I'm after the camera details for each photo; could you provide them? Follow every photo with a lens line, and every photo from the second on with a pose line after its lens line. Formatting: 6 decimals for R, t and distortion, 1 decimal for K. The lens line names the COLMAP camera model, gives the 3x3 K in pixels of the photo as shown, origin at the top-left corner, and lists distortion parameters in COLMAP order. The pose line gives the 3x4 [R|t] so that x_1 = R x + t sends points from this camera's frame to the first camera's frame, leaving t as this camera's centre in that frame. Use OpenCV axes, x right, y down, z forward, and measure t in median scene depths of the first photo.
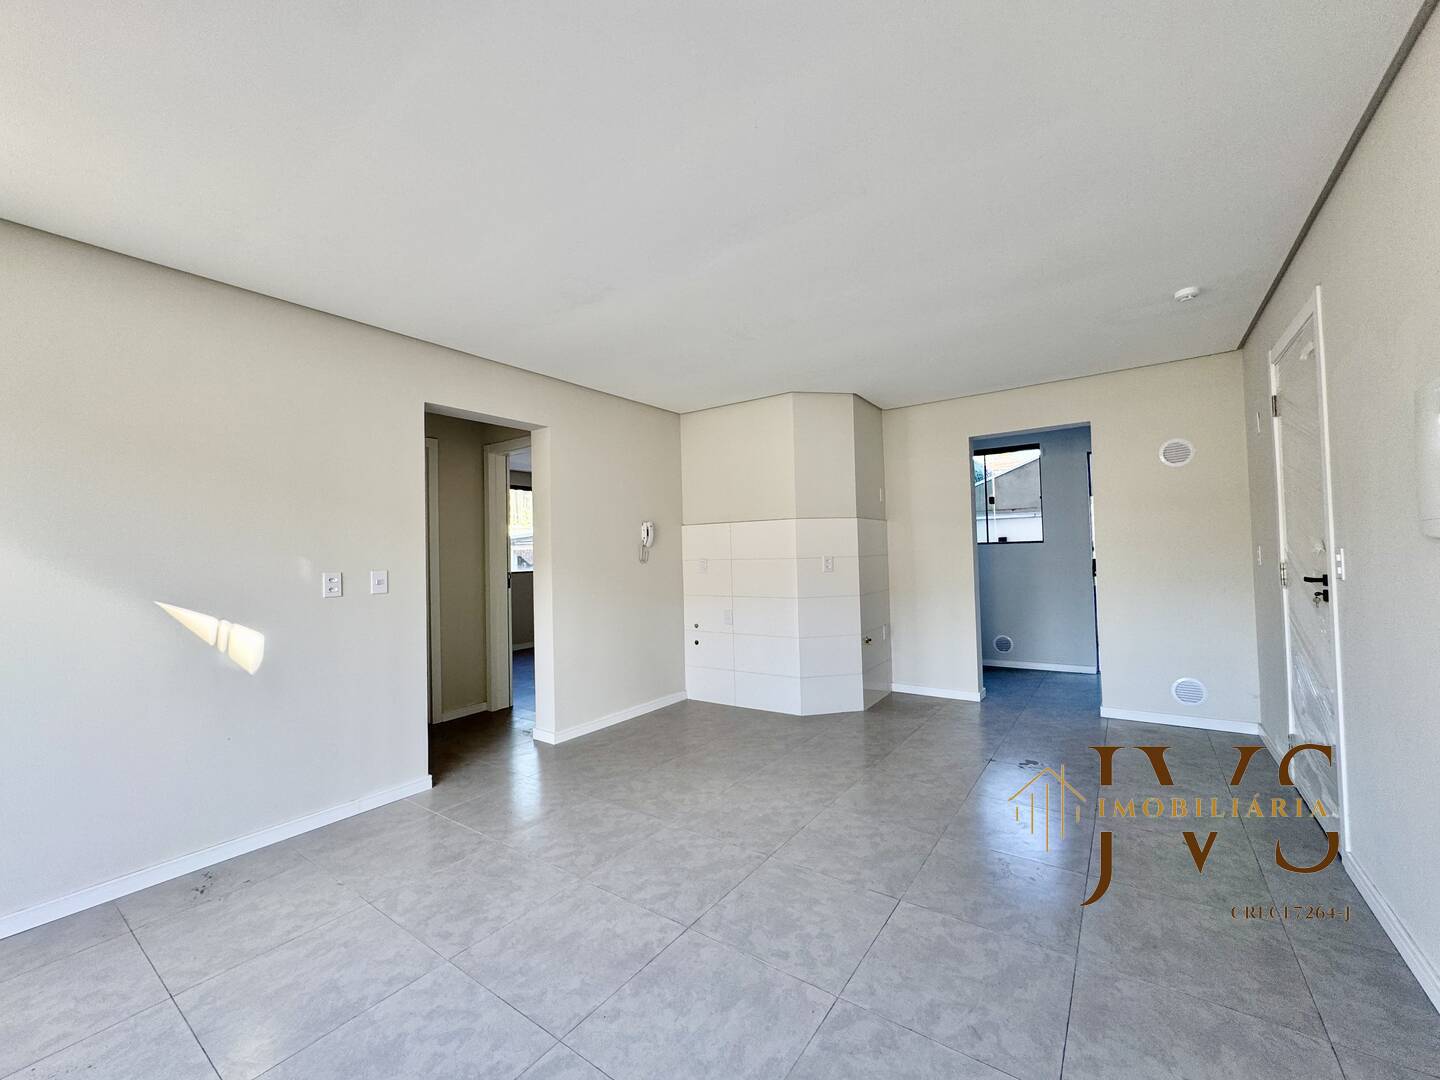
lens RADIAL K [[575.9, 0, 719.7], [0, 575.9, 538.4], [0, 0, 1]] dist [-0.000961, -0.000268]
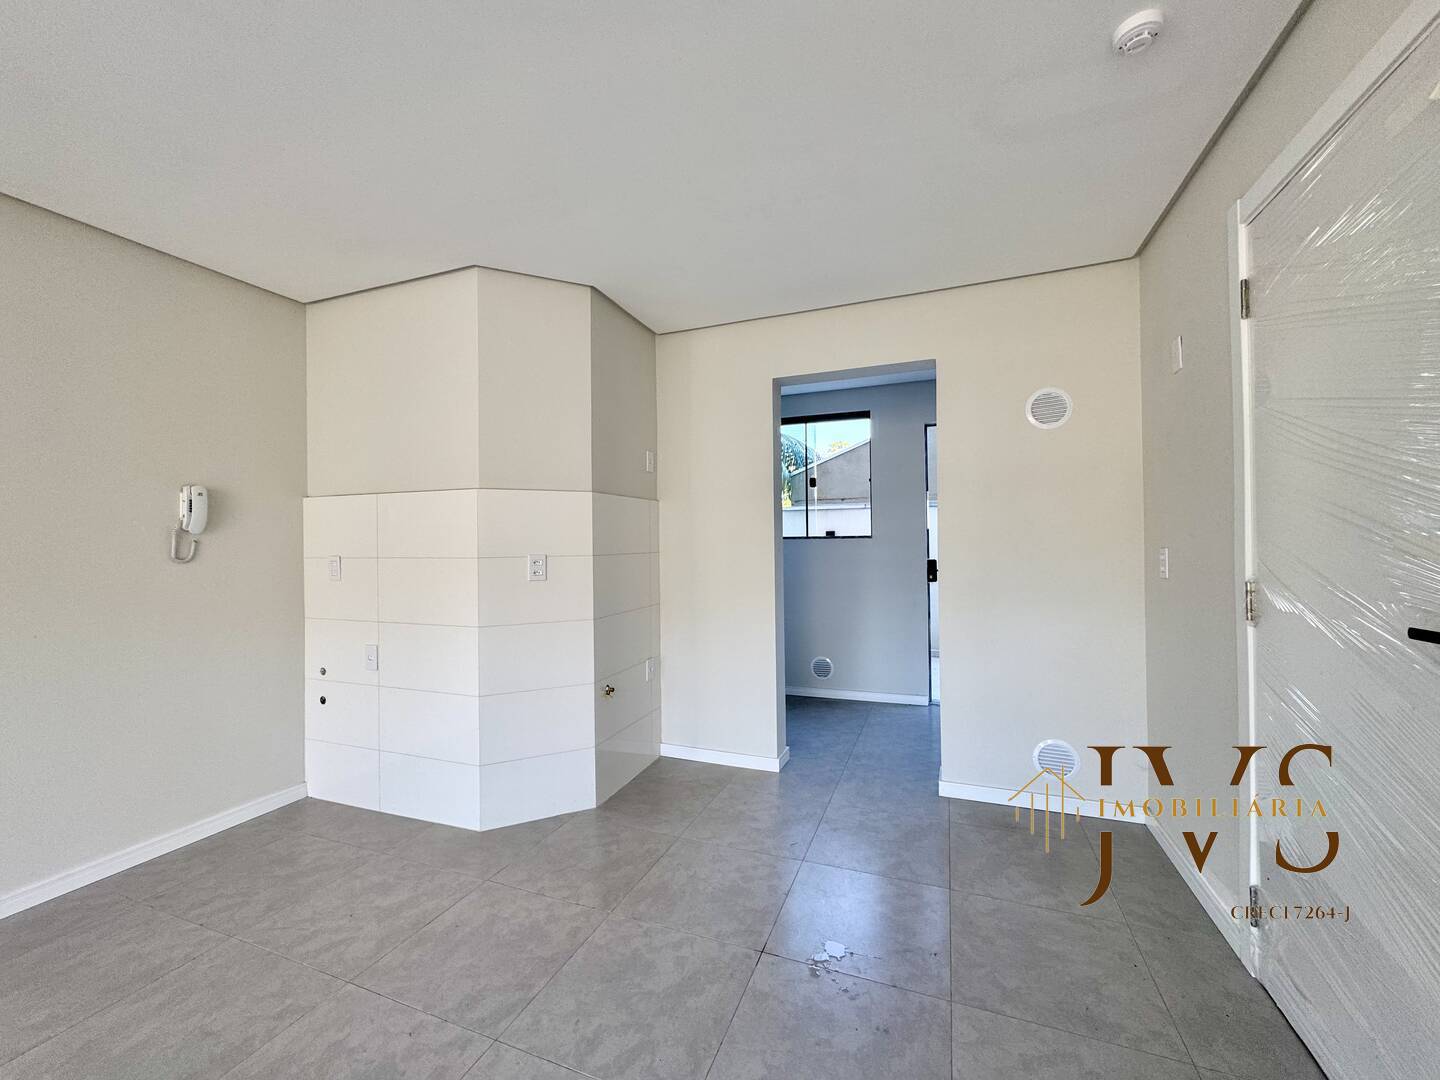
lens RADIAL K [[575.9, 0, 719.7], [0, 575.9, 538.4], [0, 0, 1]] dist [-0.000961, -0.000268]
pose [[0.969834, 0.016740, 0.243193, 0.215159], [-0.020305, 0.999720, 0.012160, 0.003277], [-0.242921, -0.016731, 0.969902, 0.365610]]
